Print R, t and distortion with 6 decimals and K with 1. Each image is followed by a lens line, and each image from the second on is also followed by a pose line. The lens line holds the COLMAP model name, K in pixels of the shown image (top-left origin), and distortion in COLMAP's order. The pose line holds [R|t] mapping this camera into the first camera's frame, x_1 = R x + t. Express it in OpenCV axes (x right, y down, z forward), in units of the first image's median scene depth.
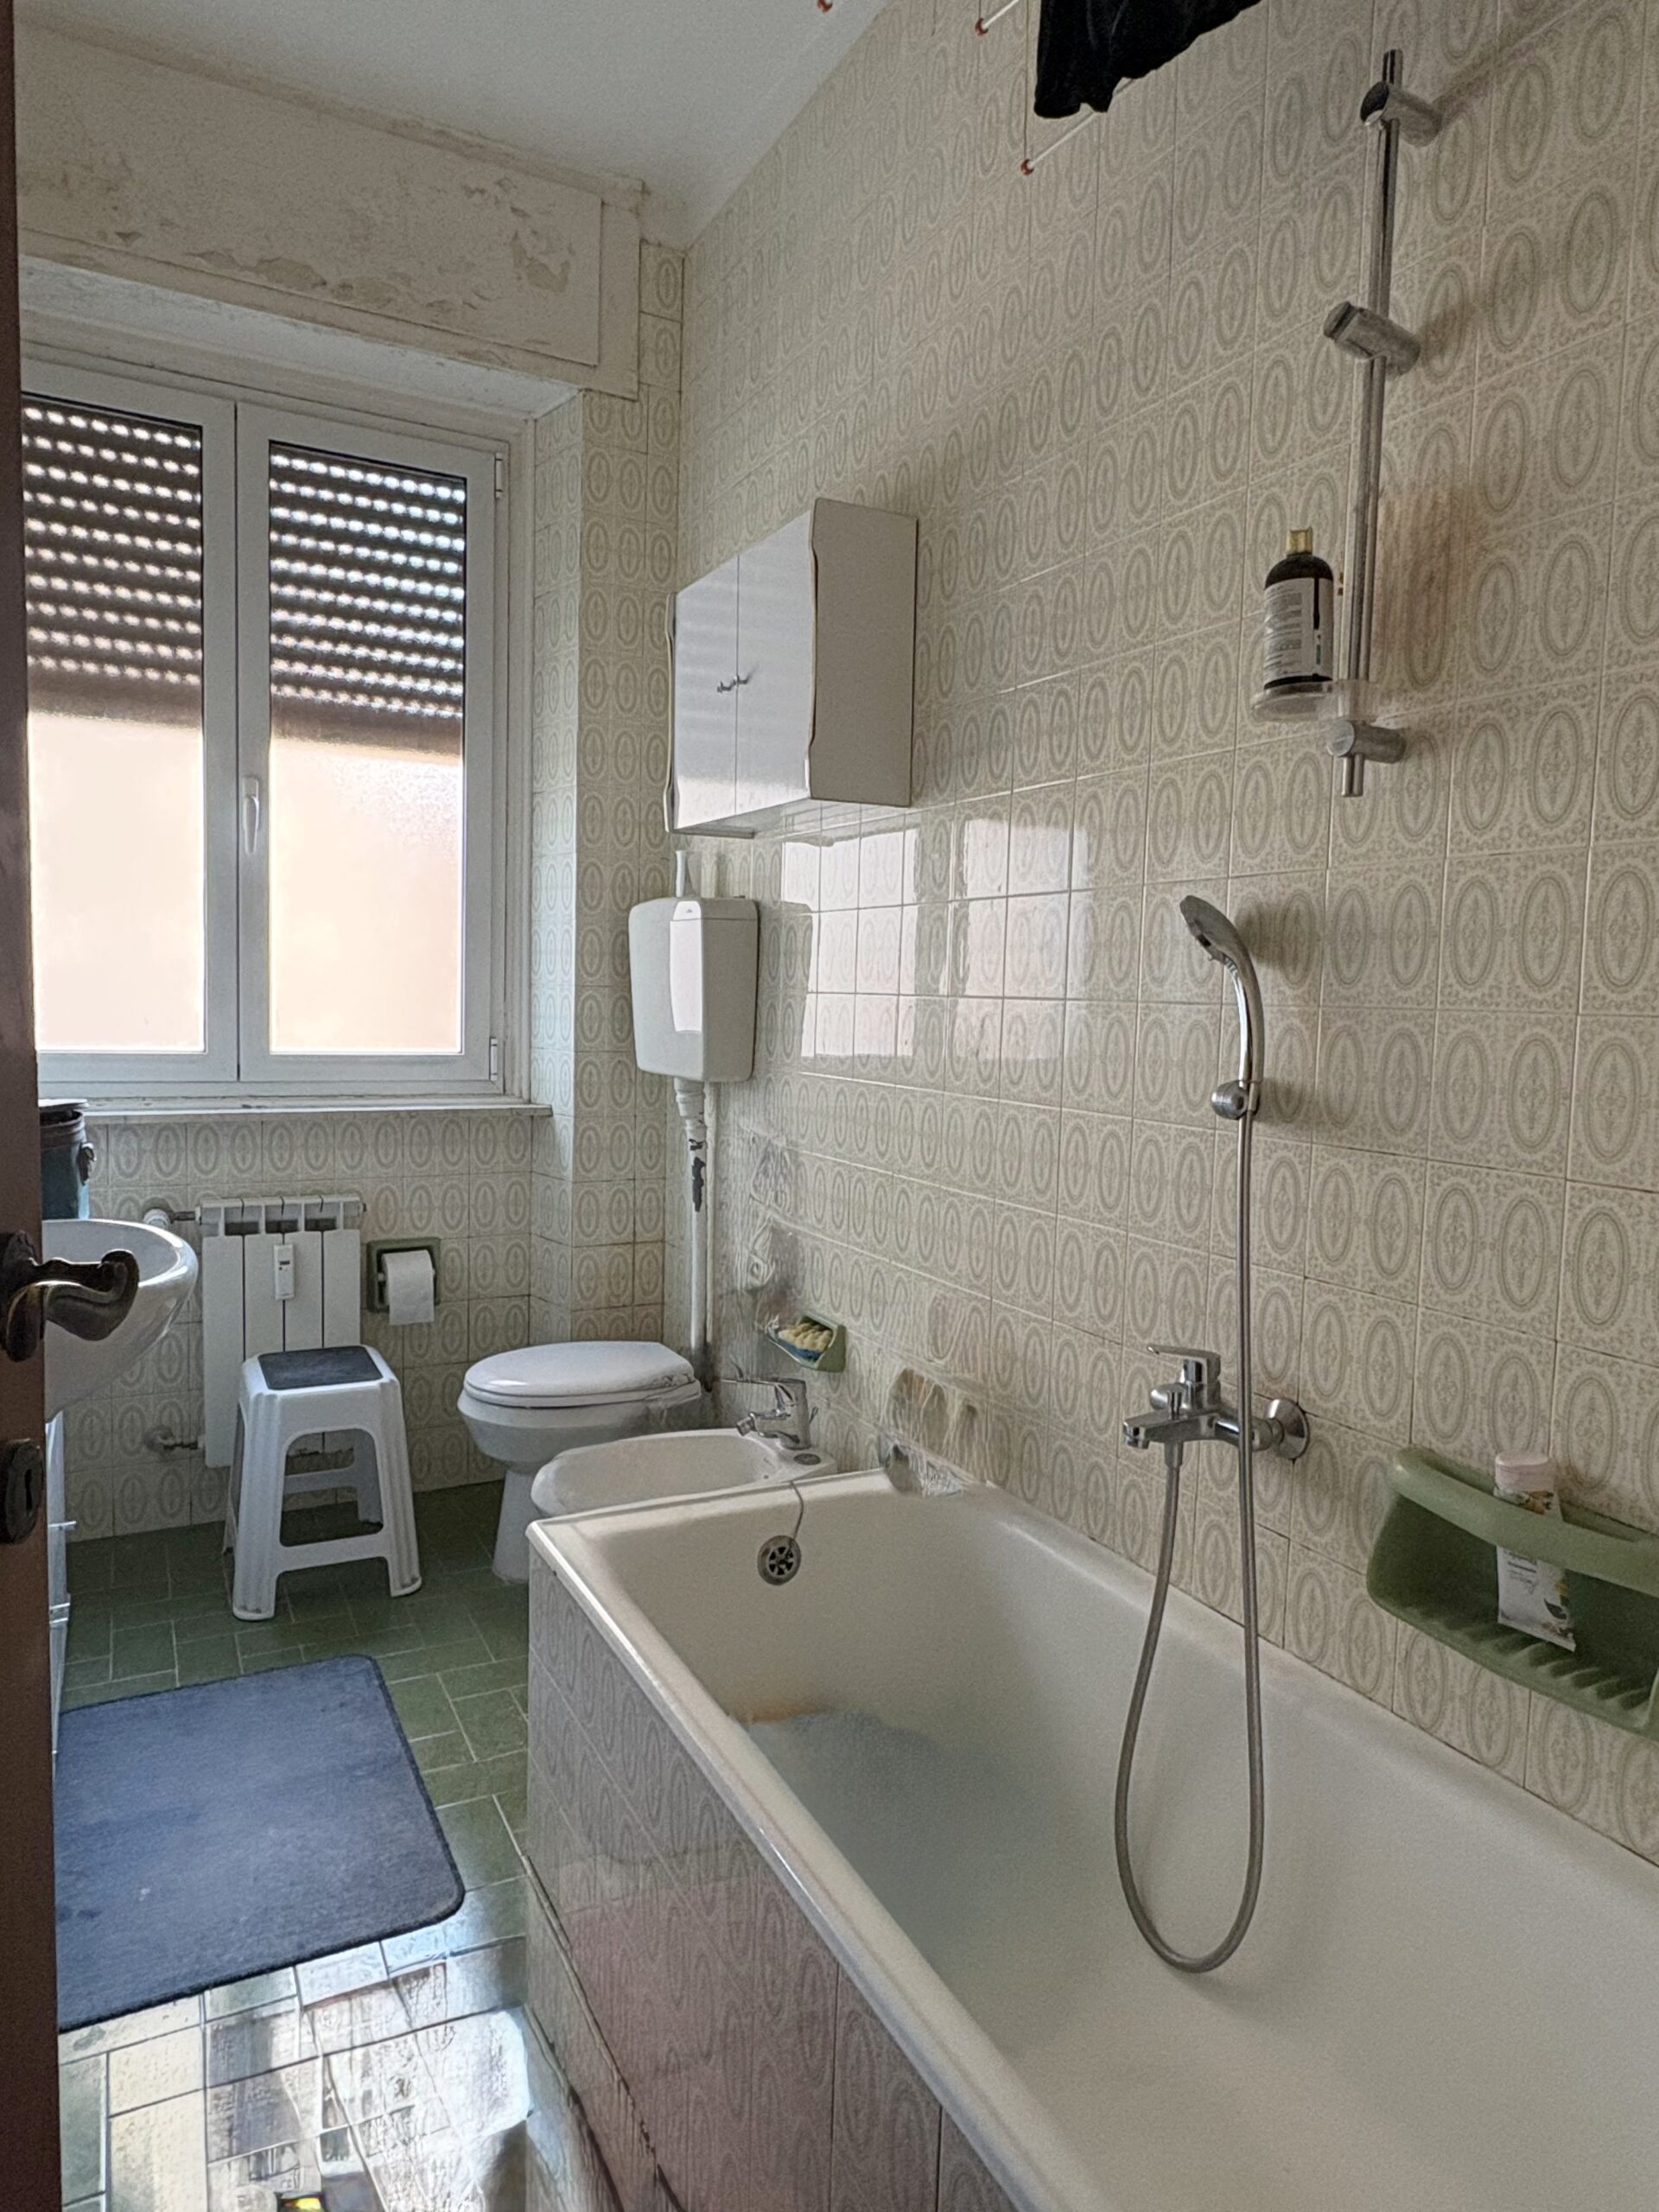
lens RADIAL K [[1370.3, 0, 825.7], [0, 1370.3, 1093.4], [0, 0, 1]] dist [-0.000990, 0.003820]
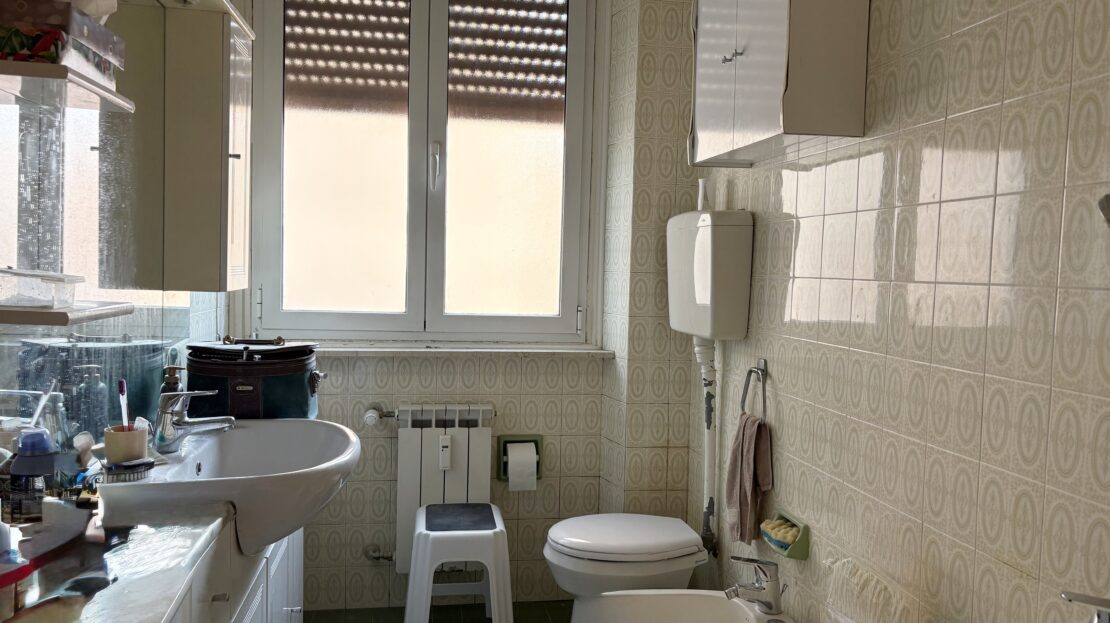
lens RADIAL K [[849.4, 0, 557.6], [0, 849.4, 315.5], [0, 0, 1]] dist [0.053650, -0.045223]
pose [[0.950245, 0.016012, -0.311091, 0.033030], [-0.023675, 0.999502, -0.020872, -0.011110], [0.310601, 0.027198, 0.950151, 0.108616]]
